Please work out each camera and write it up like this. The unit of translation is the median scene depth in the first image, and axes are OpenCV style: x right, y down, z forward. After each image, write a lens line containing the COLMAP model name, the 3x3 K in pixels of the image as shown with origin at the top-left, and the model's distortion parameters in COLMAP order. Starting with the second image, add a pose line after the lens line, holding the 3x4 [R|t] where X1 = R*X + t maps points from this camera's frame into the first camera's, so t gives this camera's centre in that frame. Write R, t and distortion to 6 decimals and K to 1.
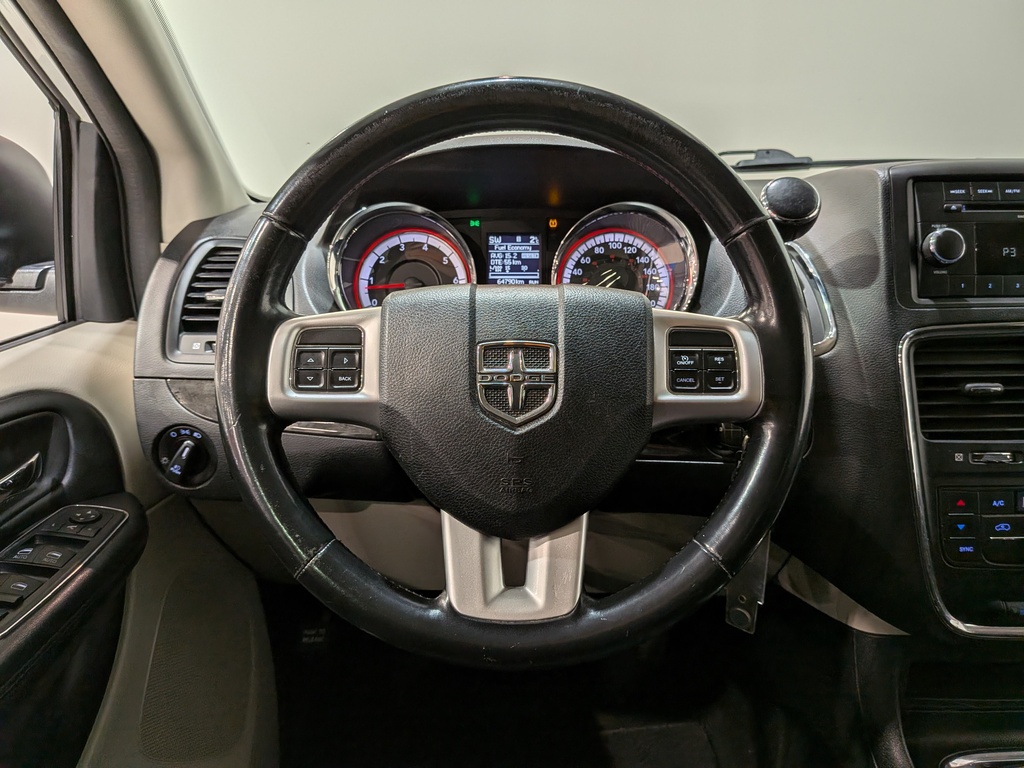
lens RADIAL K [[757.1, 0, 519.2], [0, 757.1, 366.2], [0, 0, 1]] dist [0.050645, -0.101935]
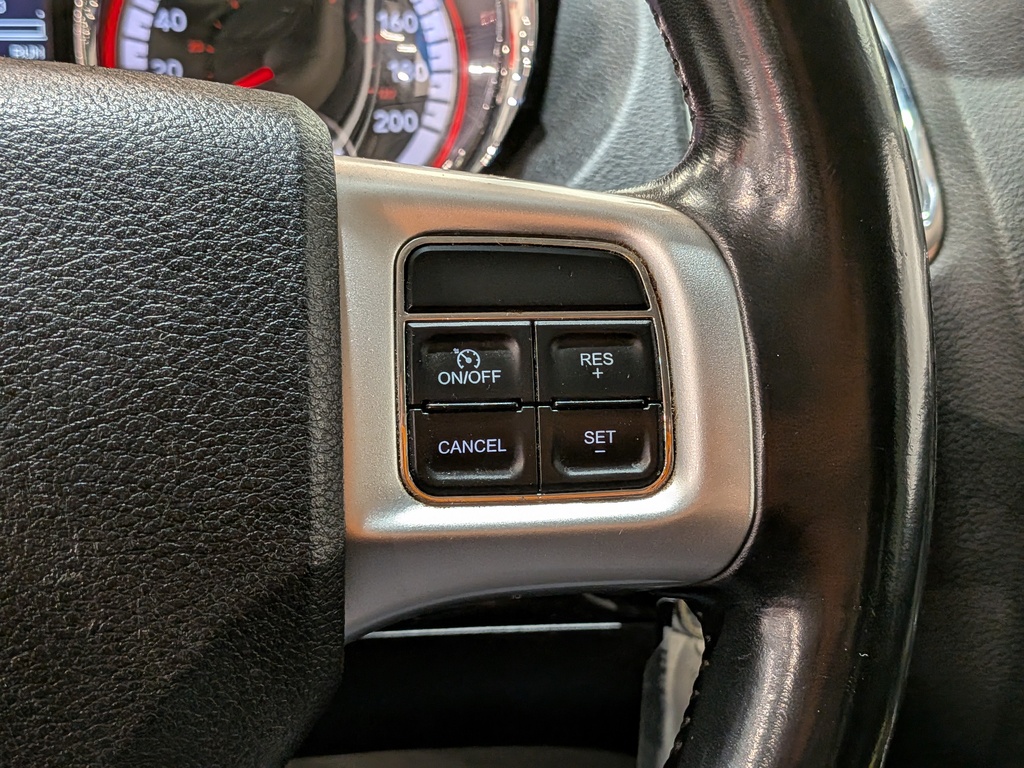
lens RADIAL K [[1514.7, 0, 552.0], [0, 1514.7, 408.5], [0, 0, 1]] dist [0.061923, 0.000000]
pose [[0.976136, -0.045913, 0.212250, 0.108571], [0.020719, 0.992626, 0.119433, -0.043558], [-0.216169, -0.112185, 0.969889, 0.392196]]
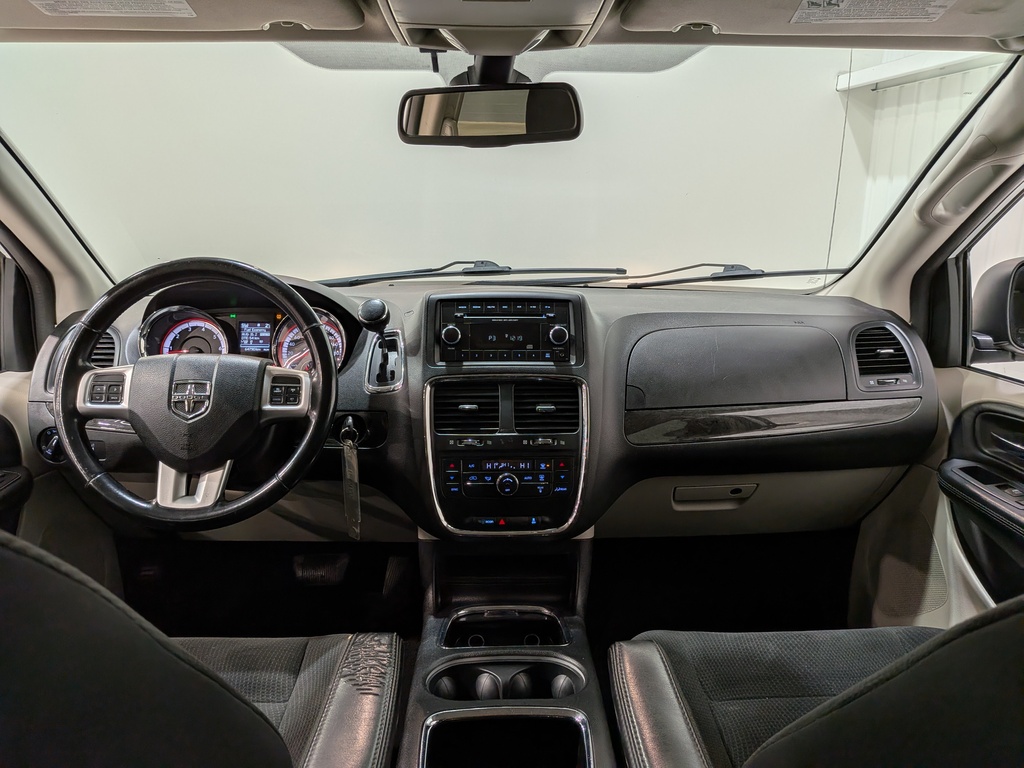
lens RADIAL K [[757.1, 0, 518.4], [0, 757.1, 380.8], [0, 0, 1]] dist [0.050645, -0.101935]
pose [[0.999509, 0.006969, 0.030536, 0.660577], [-0.005381, 0.998644, -0.051790, 0.057709], [-0.030856, 0.051600, 0.998191, -0.919851]]
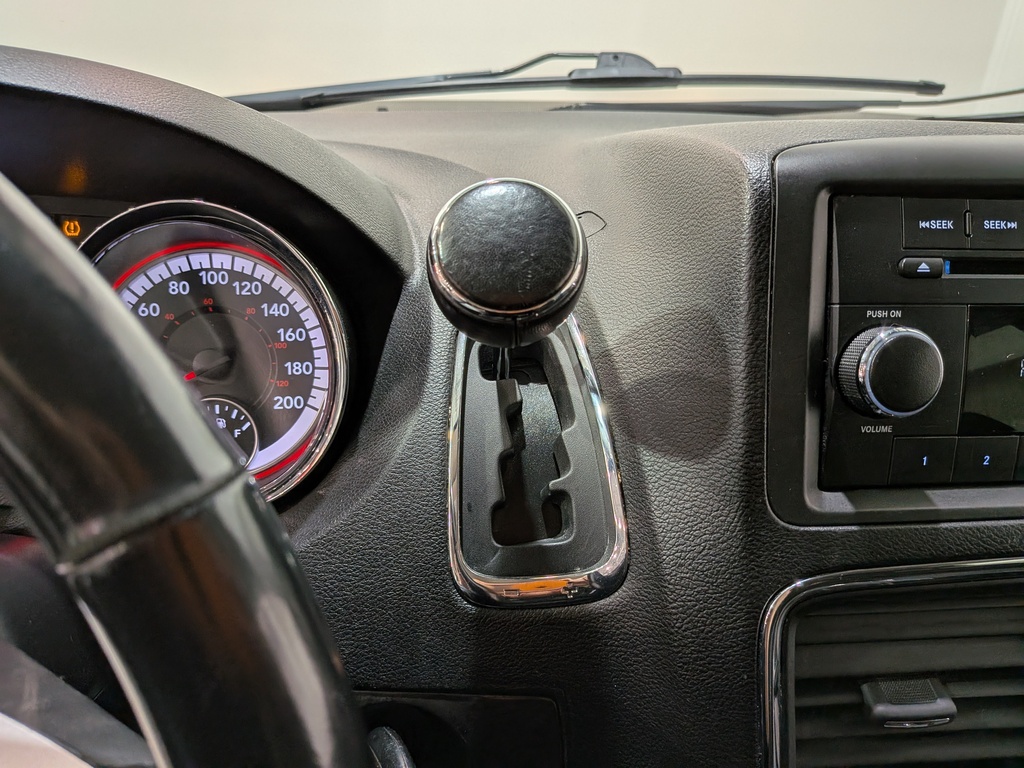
lens RADIAL K [[757.1, 0, 508.4], [0, 757.1, 396.9], [0, 0, 1]] dist [0.050645, -0.101935]
pose [[0.994593, -0.007945, 0.103541, 0.312808], [-0.010566, 0.984152, 0.177013, -0.208889], [-0.103306, -0.177150, 0.978747, 0.618627]]
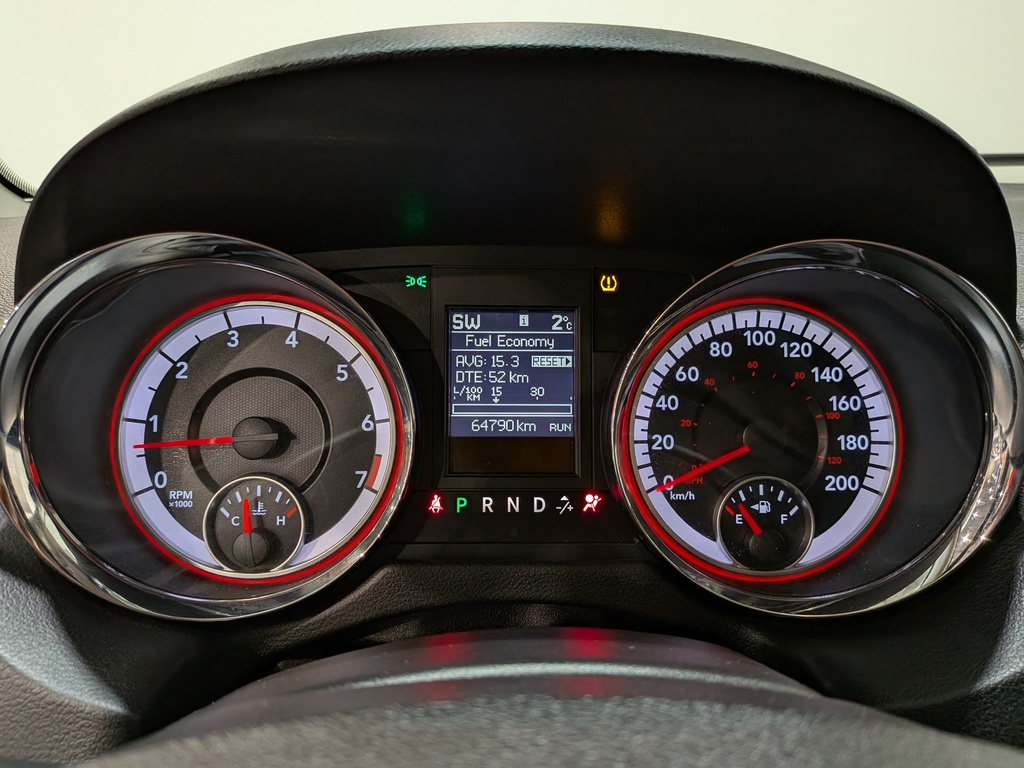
lens RADIAL K [[757.1, 0, 511.5], [0, 757.1, 406.5], [0, 0, 1]] dist [0.050645, -0.101935]
pose [[0.999789, 0.007088, 0.019273, -0.018039], [-0.007896, 0.999080, 0.042154, -0.168332], [-0.018956, -0.042297, 0.998925, 0.718942]]
